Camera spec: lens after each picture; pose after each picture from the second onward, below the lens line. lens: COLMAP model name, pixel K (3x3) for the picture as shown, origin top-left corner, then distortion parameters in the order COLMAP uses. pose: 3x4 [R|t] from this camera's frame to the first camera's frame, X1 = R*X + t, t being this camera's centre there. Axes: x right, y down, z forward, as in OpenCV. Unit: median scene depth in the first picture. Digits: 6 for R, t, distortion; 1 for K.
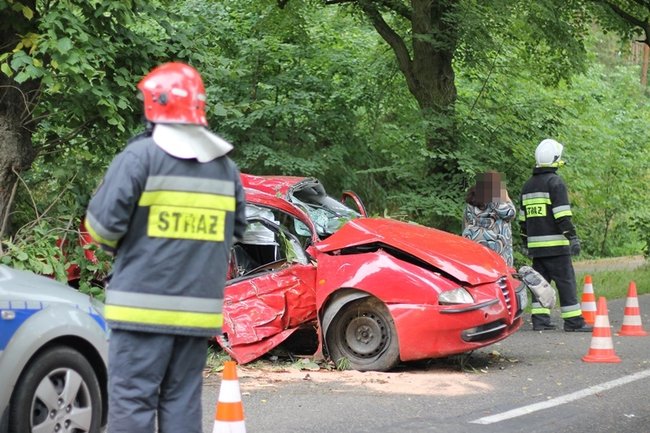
lens RADIAL K [[1528.1, 0, 325.0], [0, 1528.1, 216.5], [0, 0, 1]] dist [-0.104790, 0.167850]
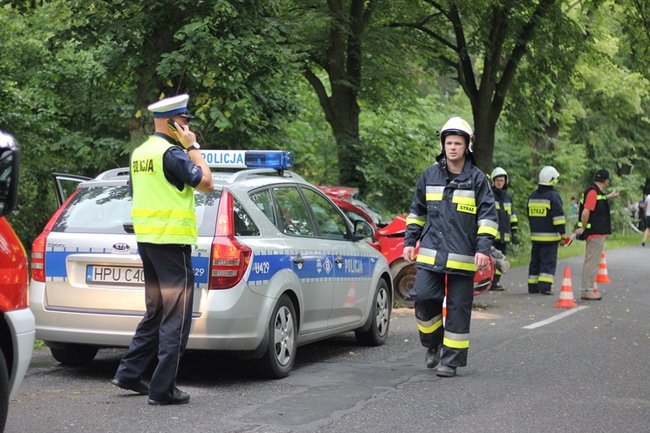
lens RADIAL K [[1528.1, 0, 325.0], [0, 1528.1, 216.5], [0, 0, 1]] dist [-0.104790, 0.167850]
pose [[0.978207, 0.016780, 0.206953, -0.391224], [-0.017512, 0.999845, 0.001704, 0.001699], [-0.206892, -0.005291, 0.978349, -0.566249]]
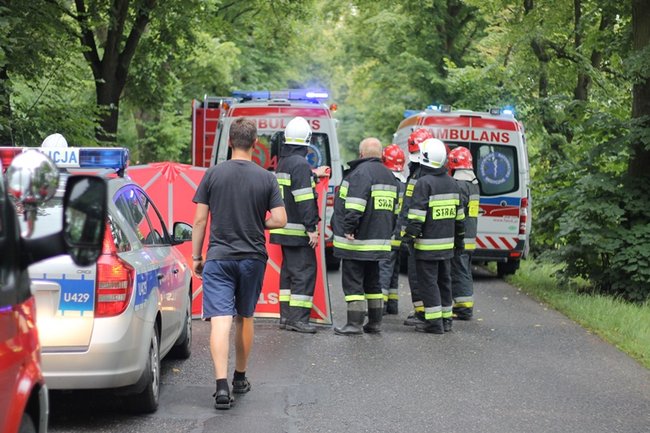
lens RADIAL K [[1528.1, 0, 325.0], [0, 1528.1, 216.5], [0, 0, 1]] dist [-0.104790, 0.167850]
pose [[0.867706, -0.011886, 0.496936, -0.547430], [0.000877, 0.999749, 0.022380, -0.019668], [-0.497077, -0.018983, 0.867499, -0.382864]]
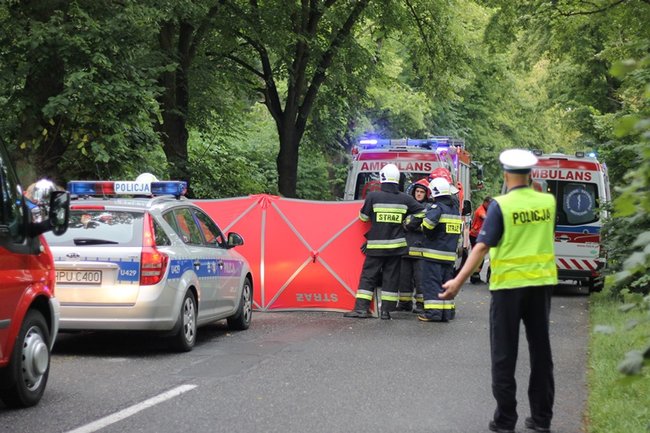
lens RADIAL K [[1528.1, 0, 325.0], [0, 1528.1, 216.5], [0, 0, 1]] dist [-0.104790, 0.167850]
pose [[0.938400, 0.002637, 0.345542, -0.555386], [-0.000804, 0.999985, -0.005449, -0.001487], [-0.345551, 0.004835, 0.938388, -0.873542]]
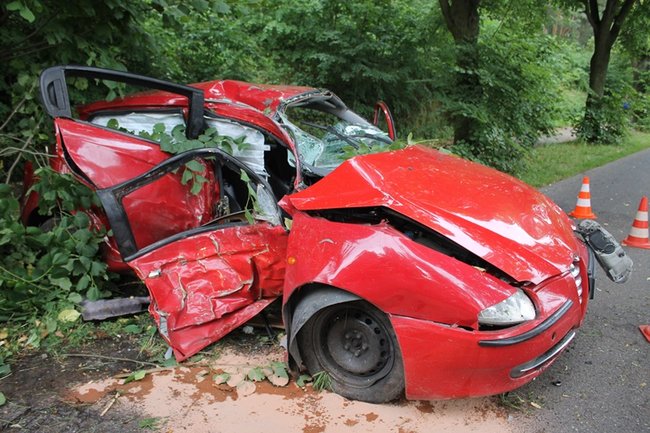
lens RADIAL K [[552.7, 0, 325.0], [0, 552.7, 216.5], [0, 0, 1]] dist [-0.151040, 0.134616]
pose [[0.987900, 0.059722, -0.143133, 0.041821], [-0.027505, 0.975723, 0.217273, -0.024358], [0.152634, -0.210707, 0.965560, 0.758875]]
